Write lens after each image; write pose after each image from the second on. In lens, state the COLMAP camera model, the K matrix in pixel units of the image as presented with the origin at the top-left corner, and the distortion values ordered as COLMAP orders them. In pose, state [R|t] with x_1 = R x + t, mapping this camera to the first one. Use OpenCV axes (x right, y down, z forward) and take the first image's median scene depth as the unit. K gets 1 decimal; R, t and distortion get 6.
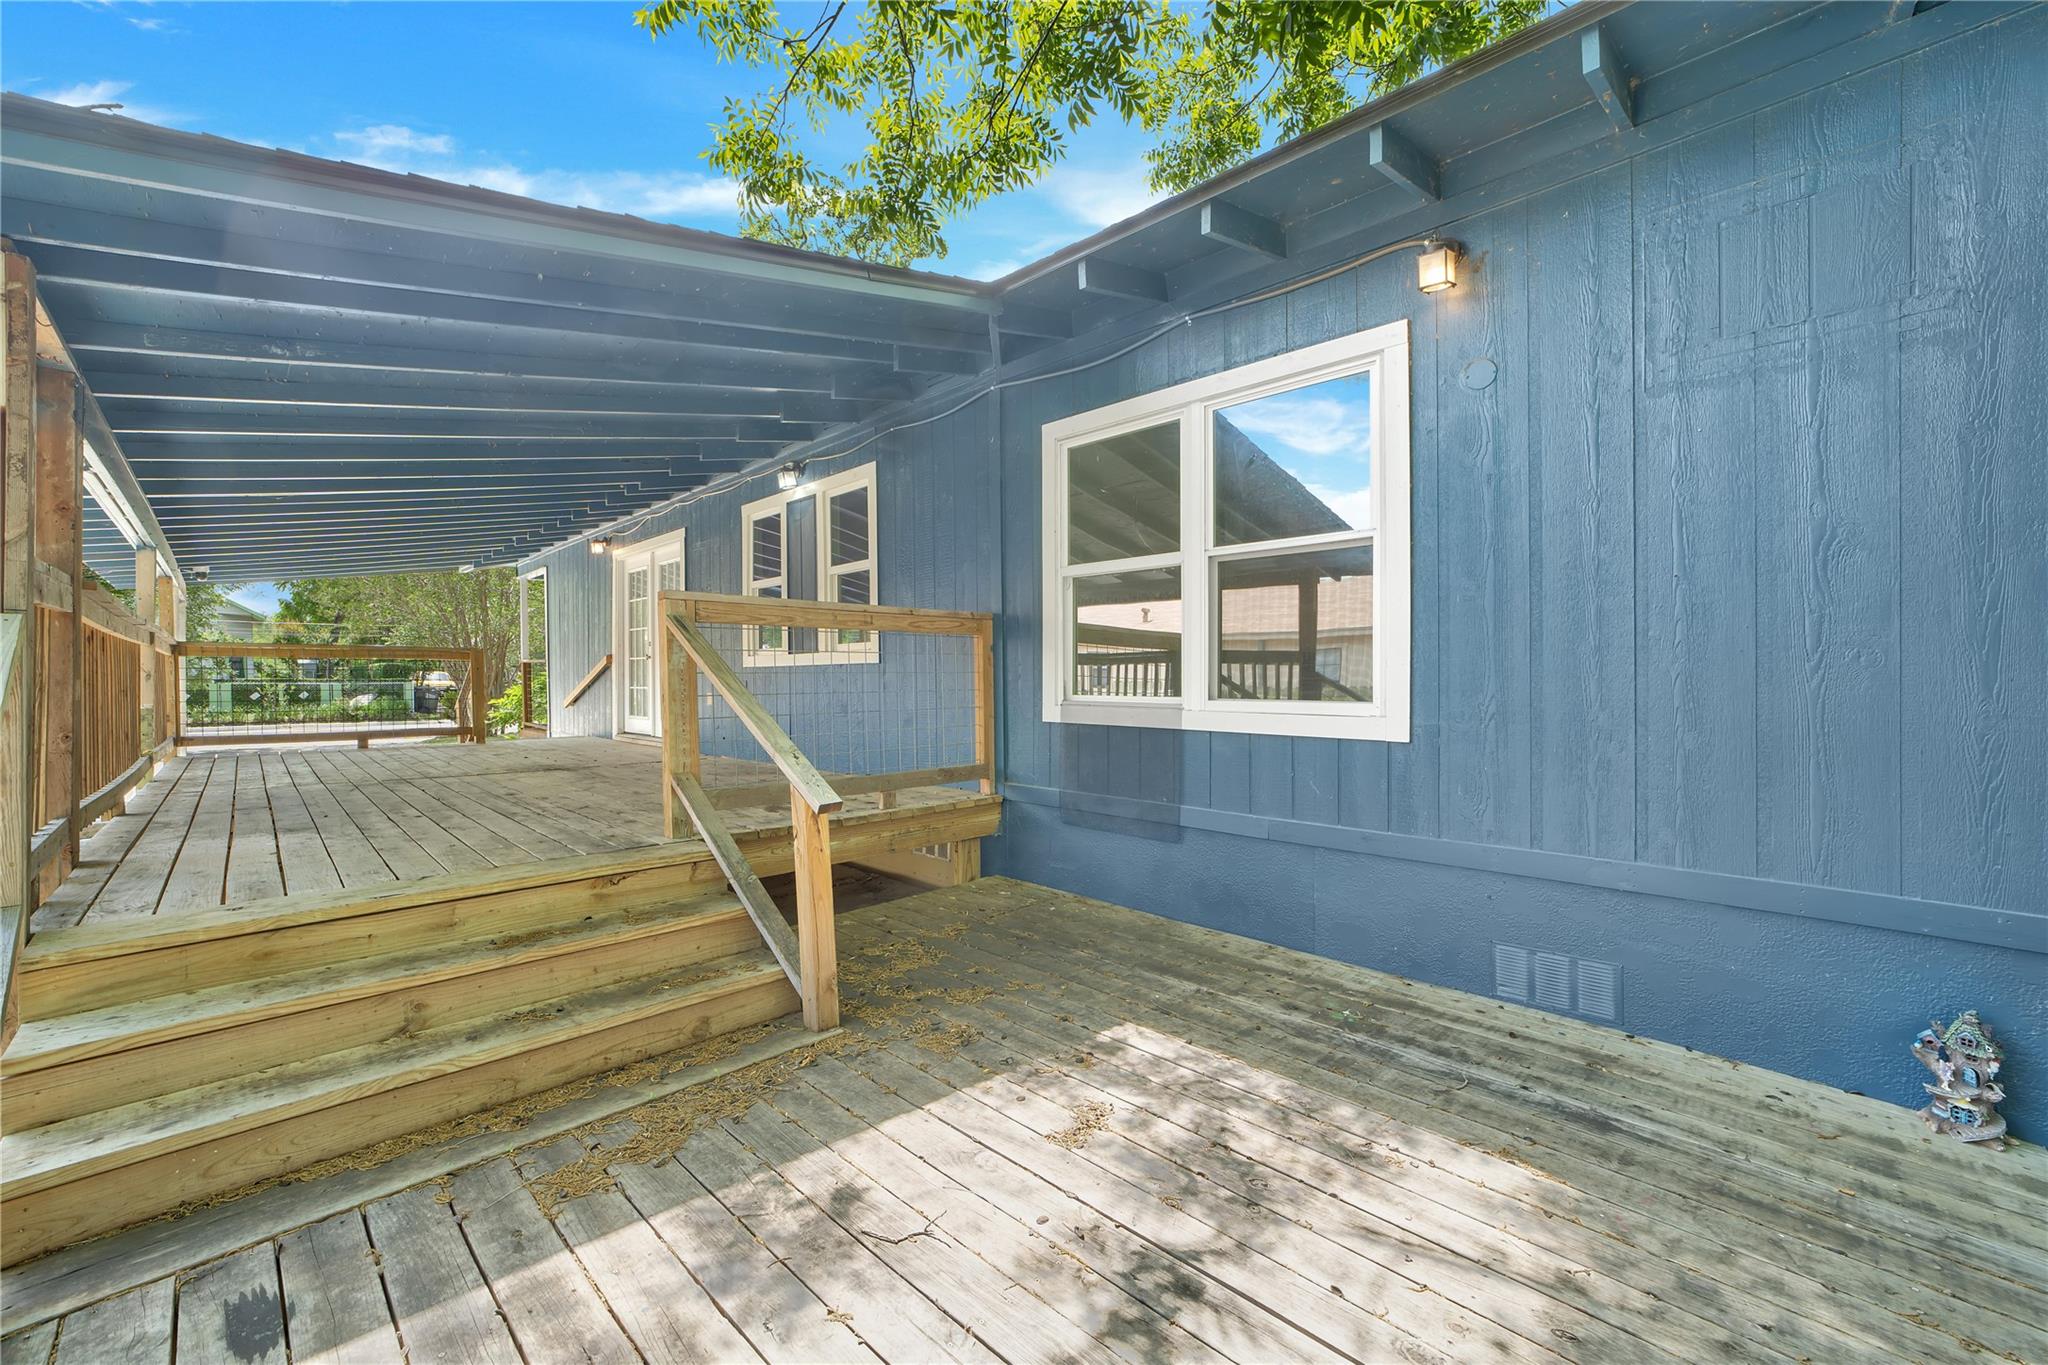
lens RADIAL K [[802.5, 0, 1024.0], [0, 802.5, 682.5], [0, 0, 1]] dist [-0.023540, 0.000205]
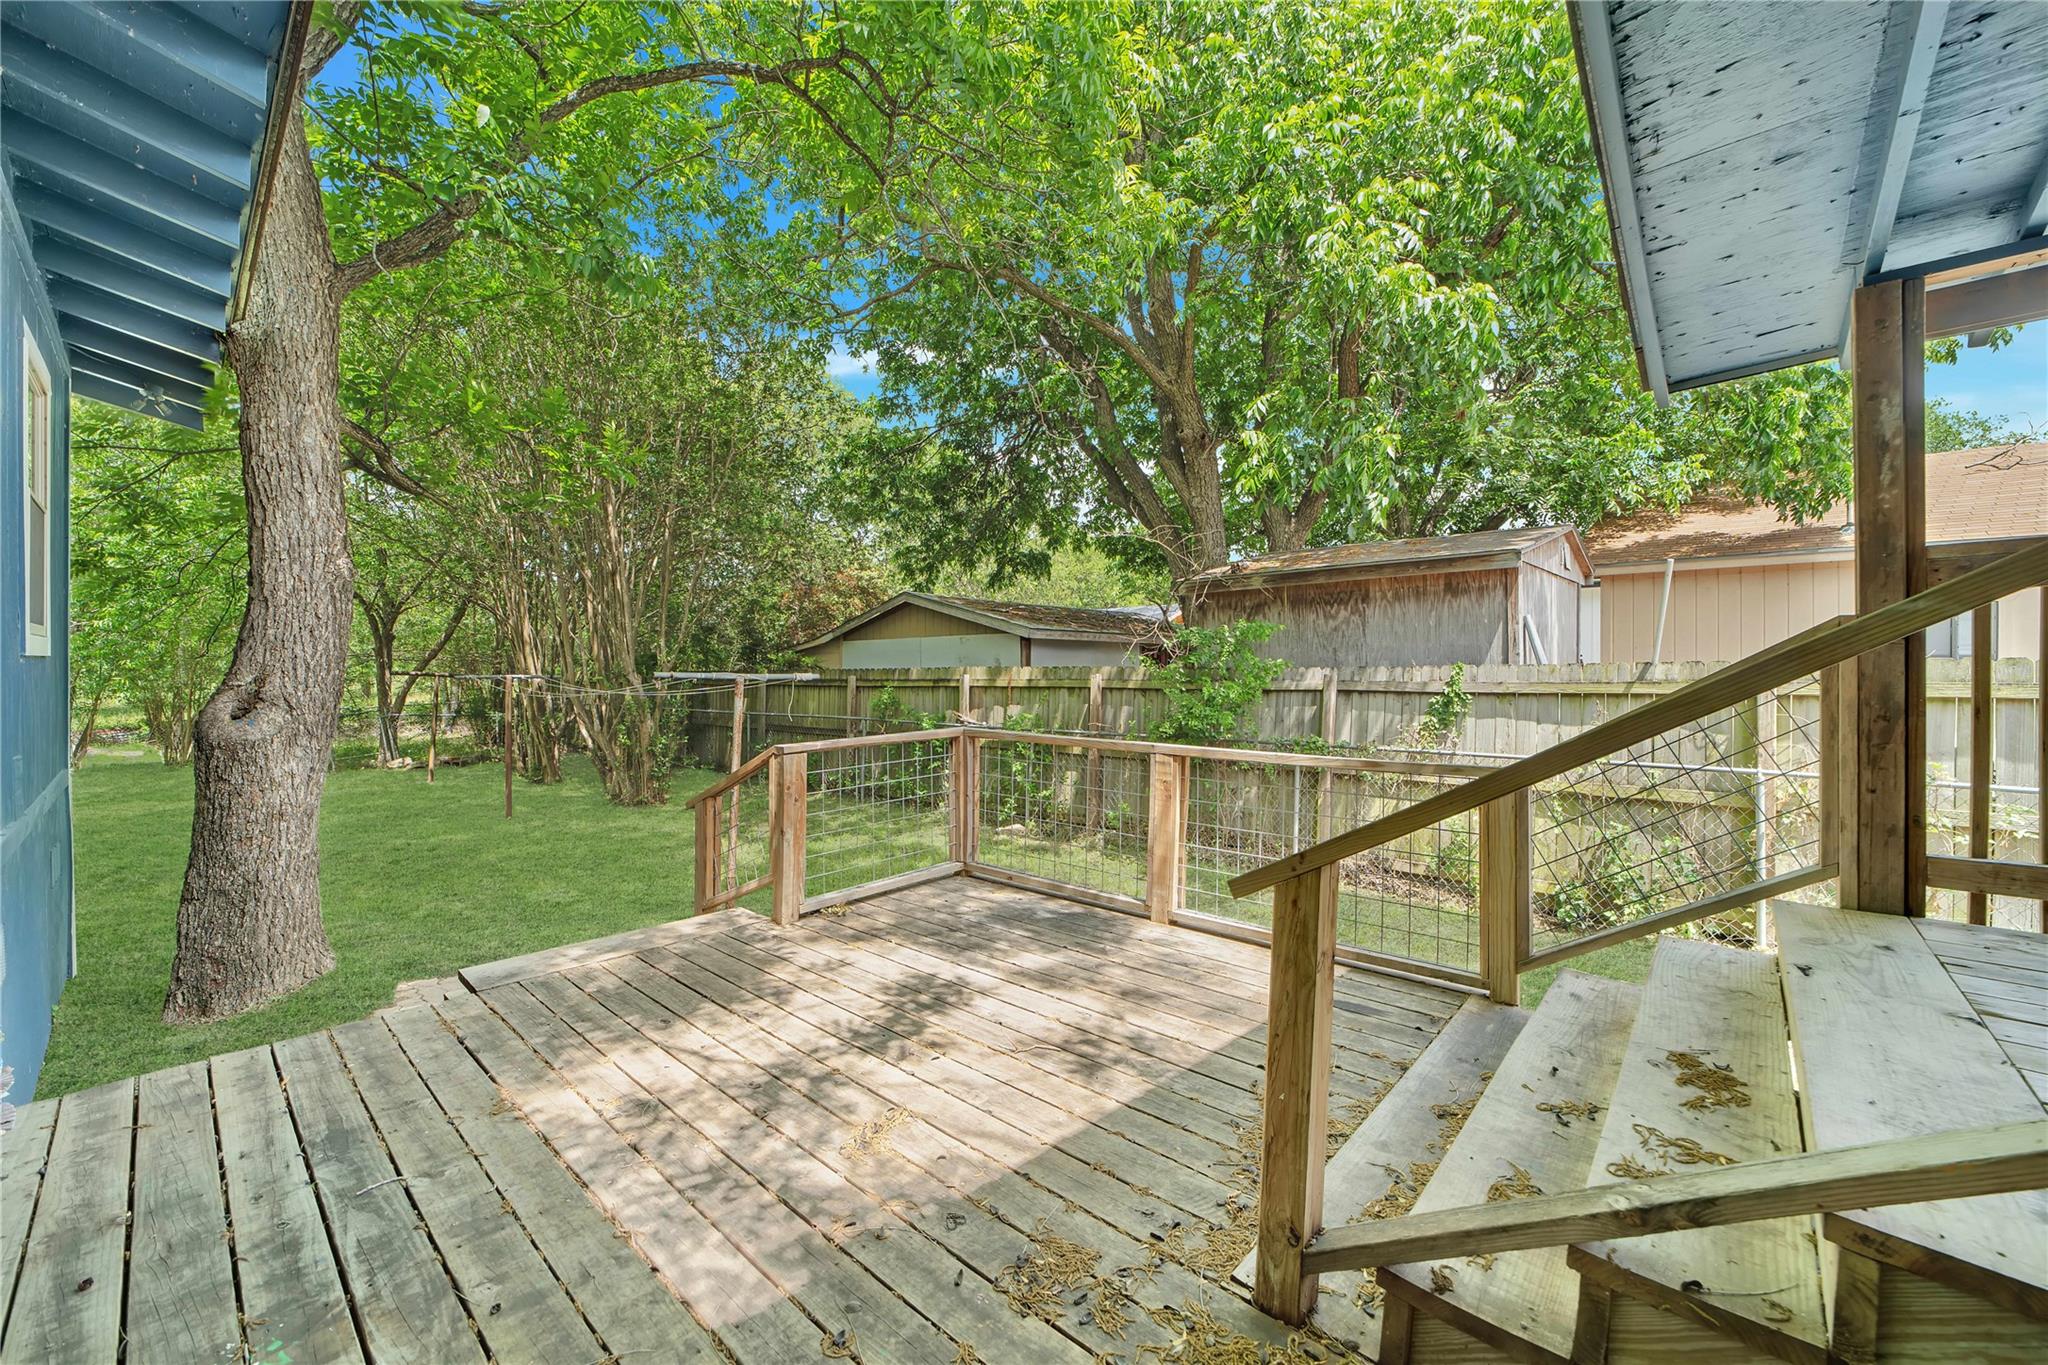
lens RADIAL K [[802.5, 0, 1024.0], [0, 802.5, 682.5], [0, 0, 1]] dist [-0.023540, 0.000205]
pose [[-0.998988, 0.007917, -0.044283, -0.029063], [0.007490, 0.999924, 0.009804, -0.000559], [0.044357, 0.009462, -0.998971, 0.886035]]
